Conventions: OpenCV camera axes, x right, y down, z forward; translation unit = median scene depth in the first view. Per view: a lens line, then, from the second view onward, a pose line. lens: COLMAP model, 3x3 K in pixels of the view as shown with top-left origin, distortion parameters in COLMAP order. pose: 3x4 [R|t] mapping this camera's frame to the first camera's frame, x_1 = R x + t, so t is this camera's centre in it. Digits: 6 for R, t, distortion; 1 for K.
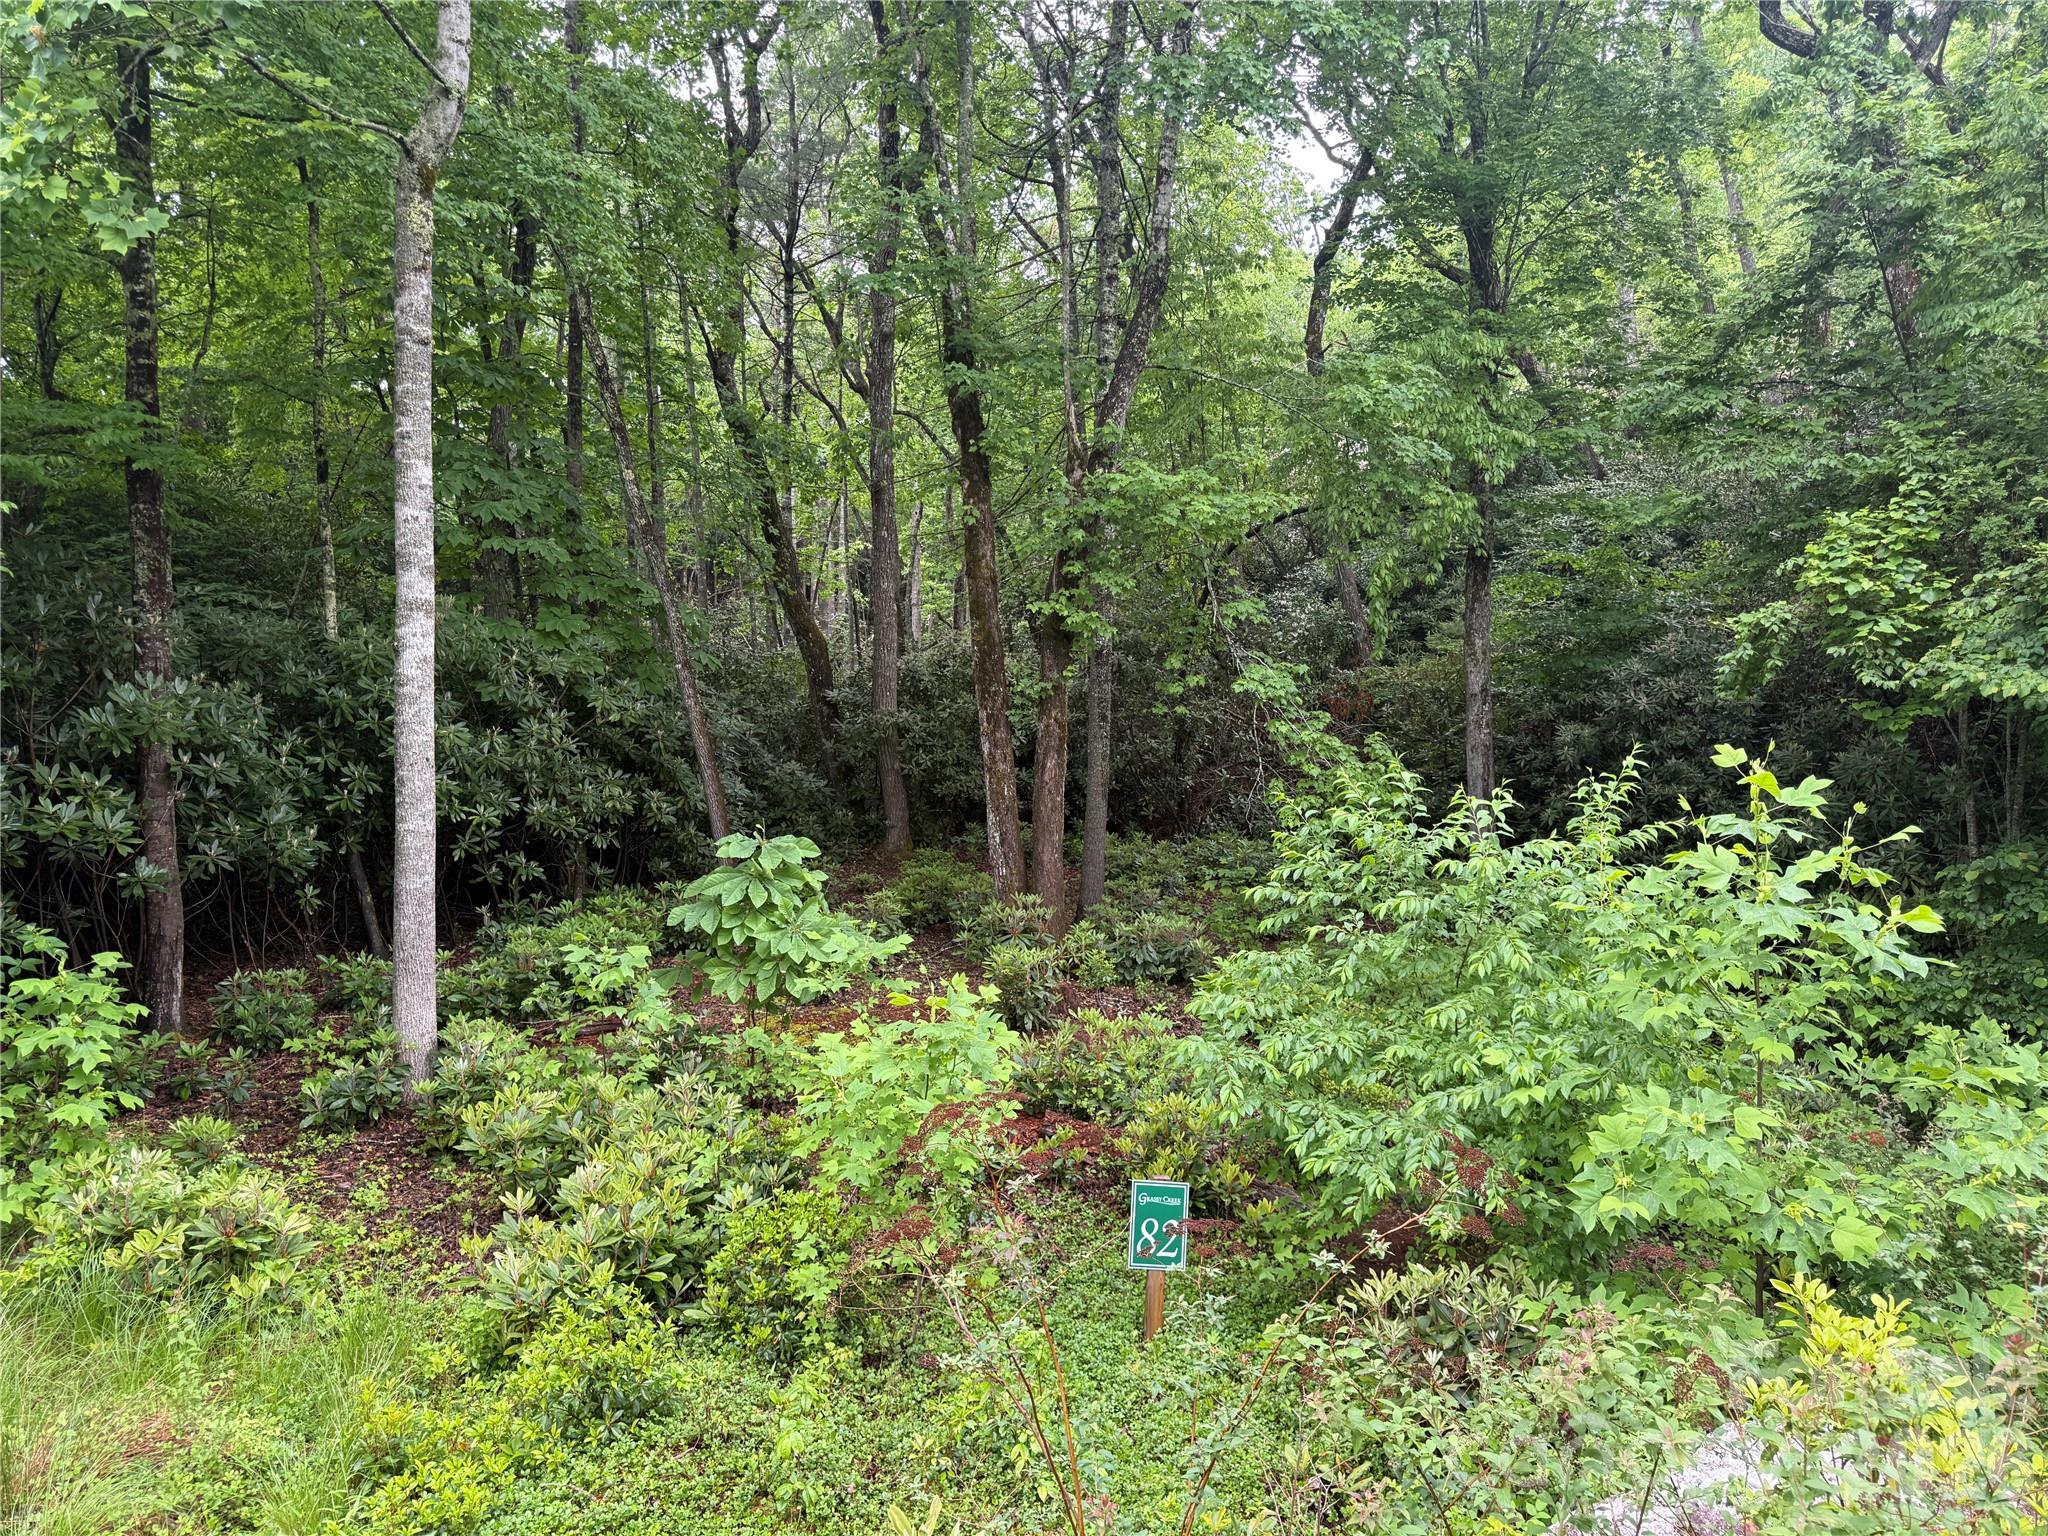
lens RADIAL K [[1445.3, 0, 1024.0], [0, 1445.3, 768.0], [0, 0, 1]] dist [0.071426, -0.068983]
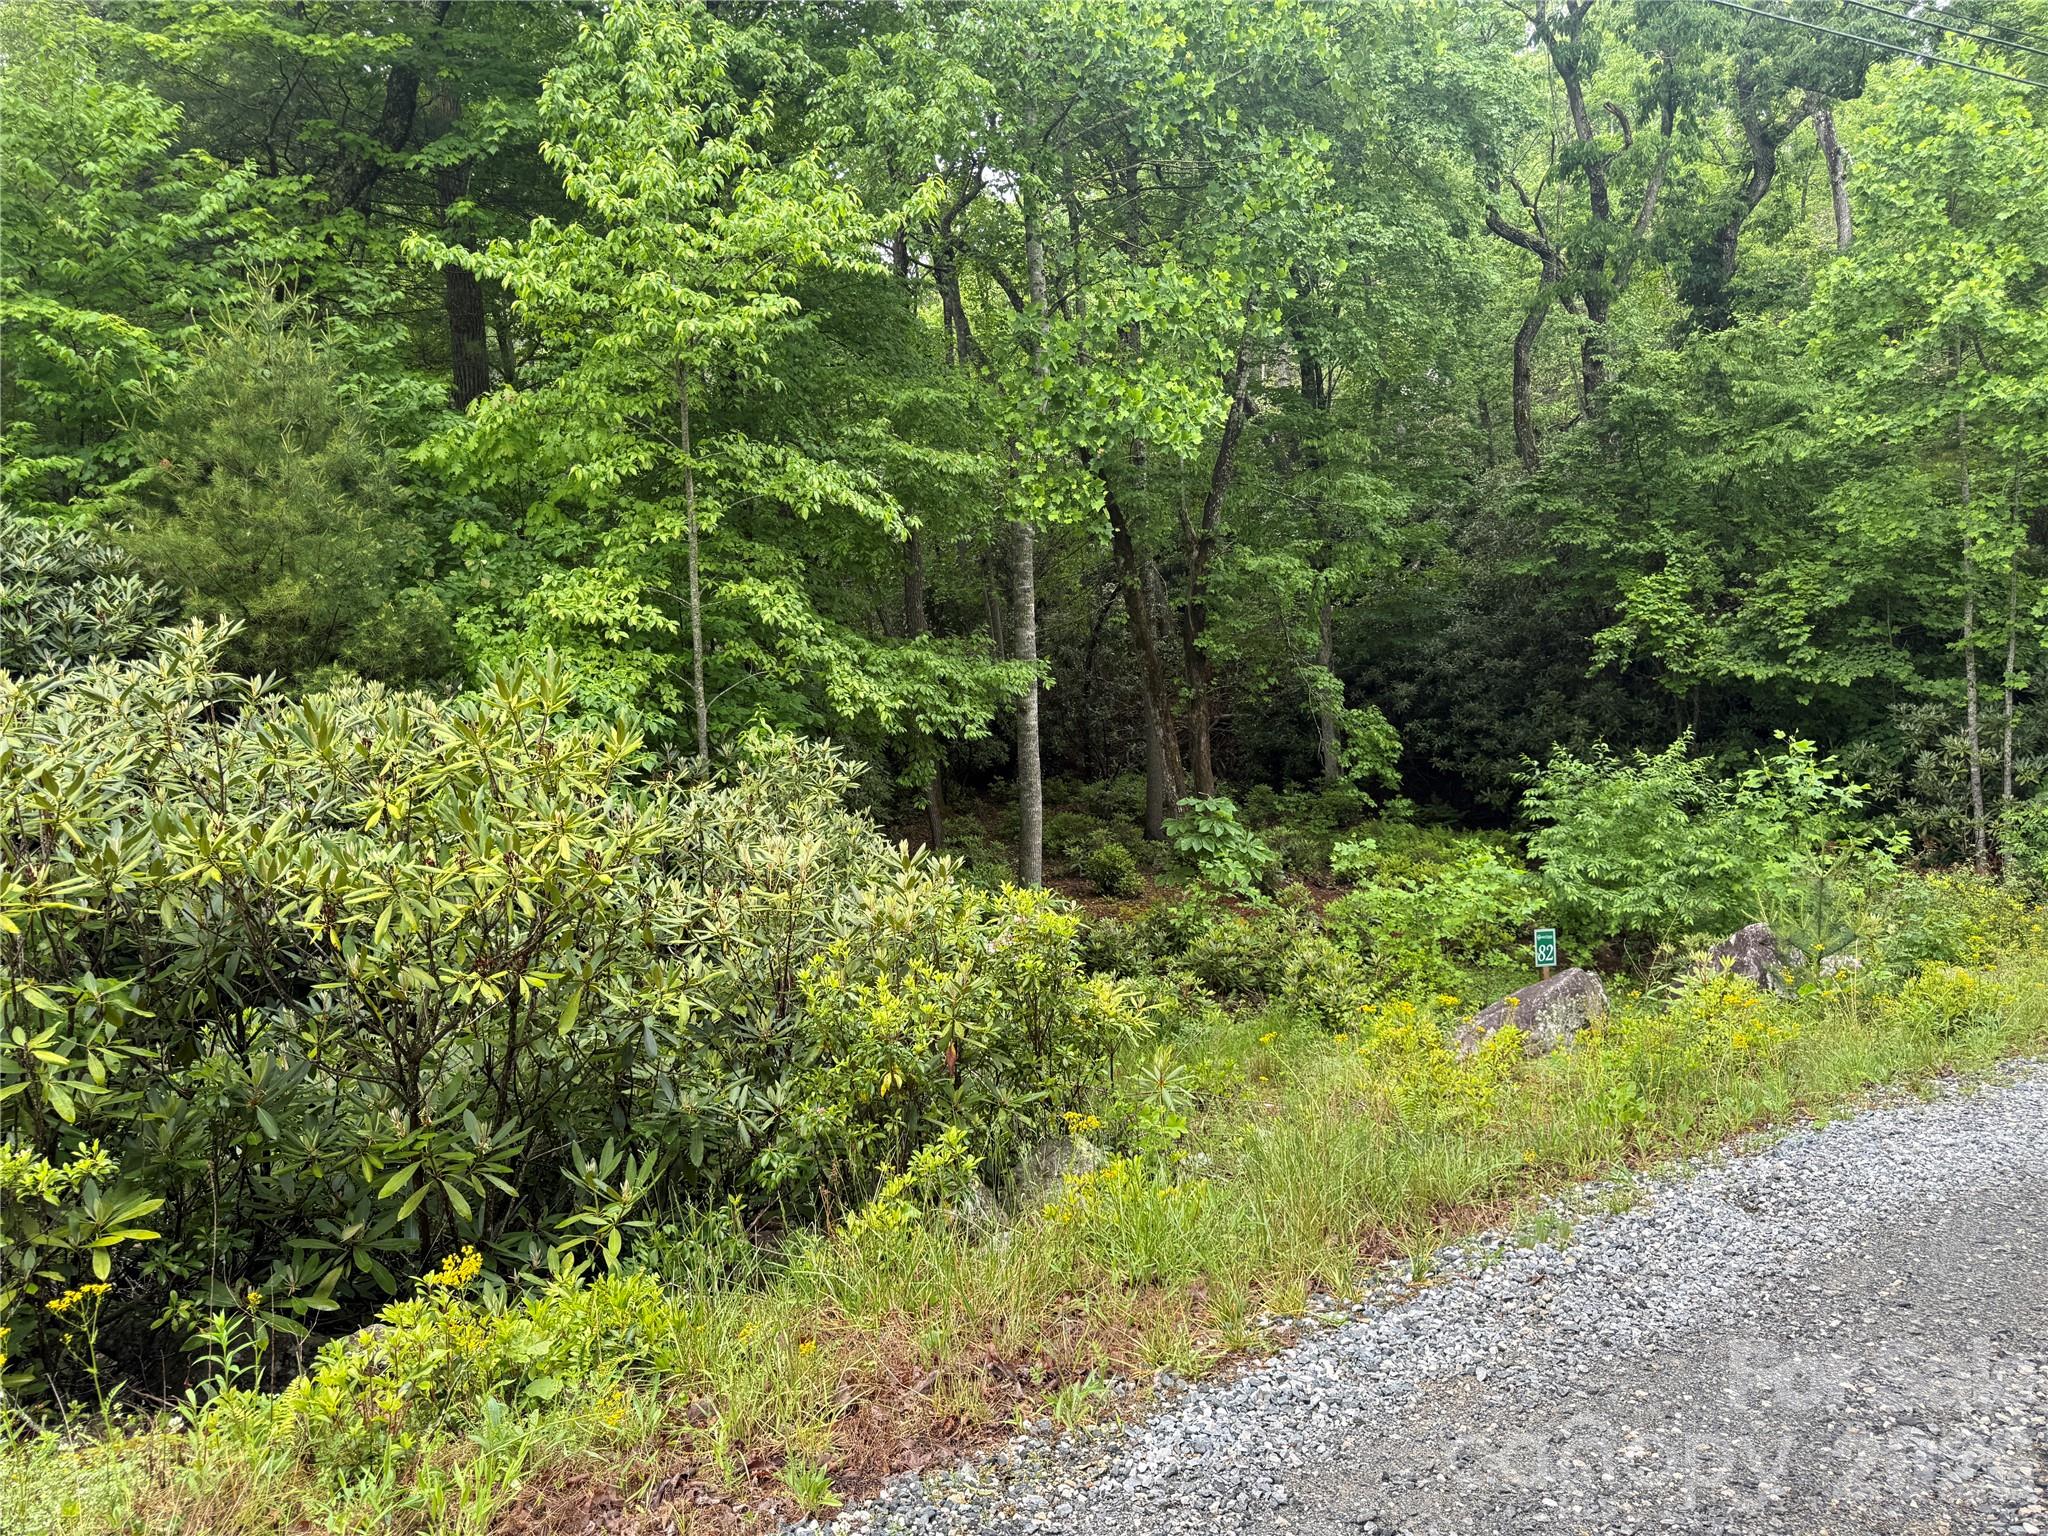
lens RADIAL K [[1419.9, 0, 993.6], [0, 1419.9, 771.7], [0, 0, 1]] dist [0.050280, -0.069217]
pose [[0.956455, -0.079572, 0.280824, -0.788849], [0.066238, 0.996193, 0.056674, -0.087636], [-0.284265, -0.035605, 0.958084, -0.533266]]
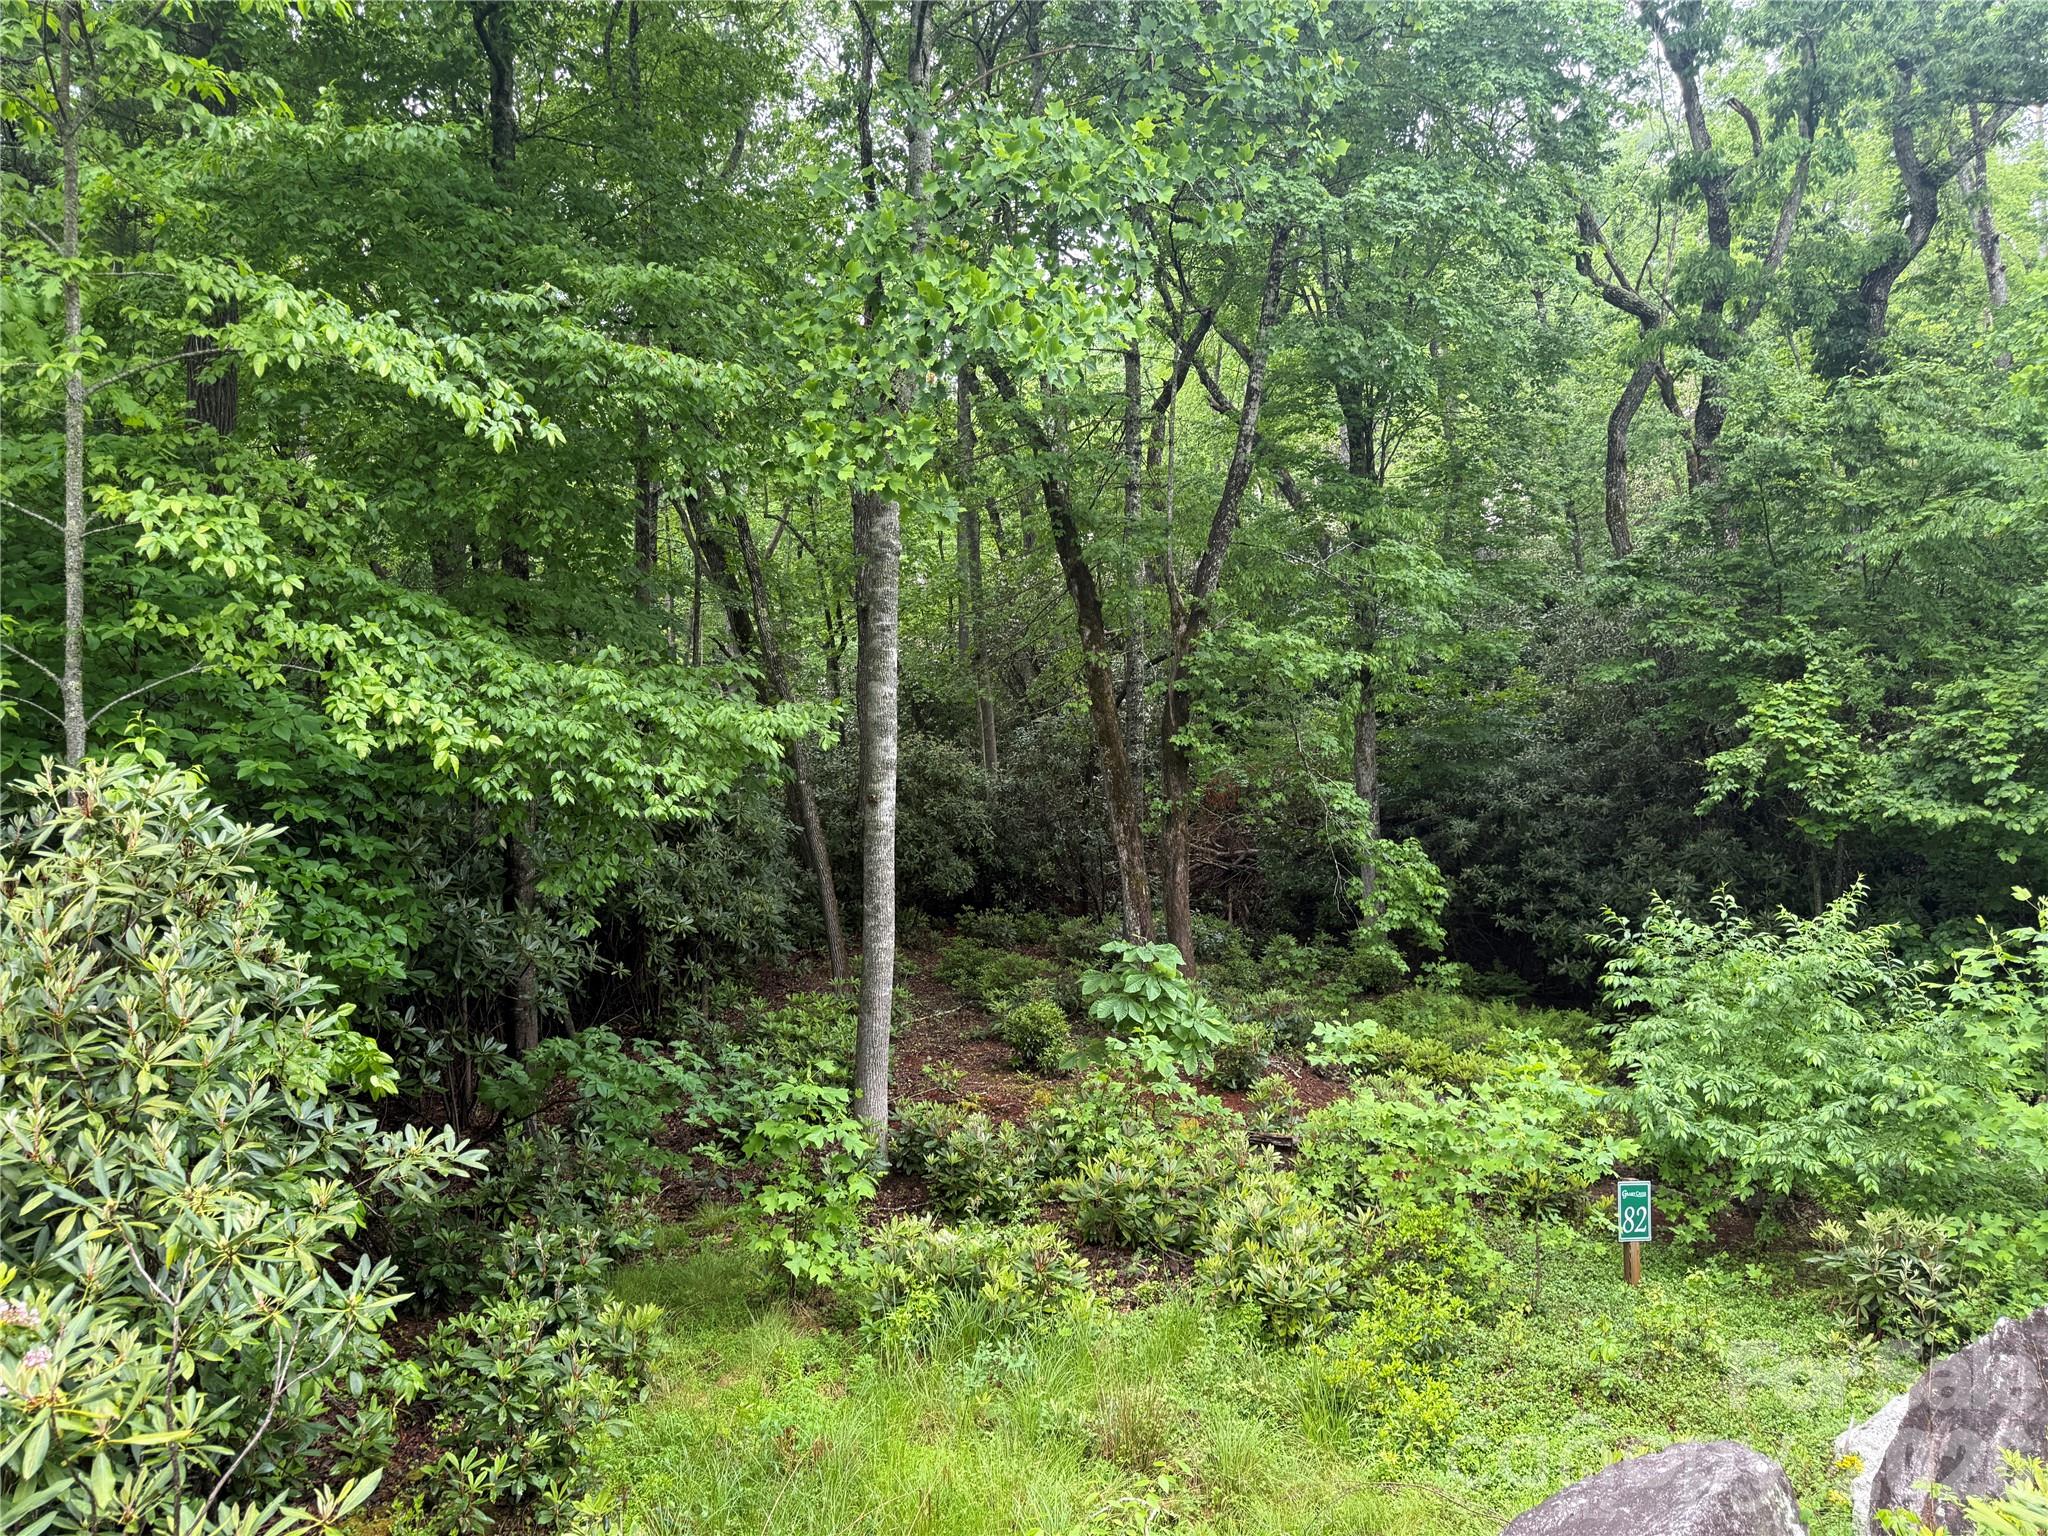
lens RADIAL K [[1445.3, 0, 1024.0], [0, 1445.3, 768.0], [0, 0, 1]] dist [0.071426, -0.068983]
pose [[0.966747, -0.001249, 0.255732, -0.510091], [0.012433, 0.999035, -0.042122, -0.045344], [-0.255433, 0.043901, 0.965830, -0.168933]]
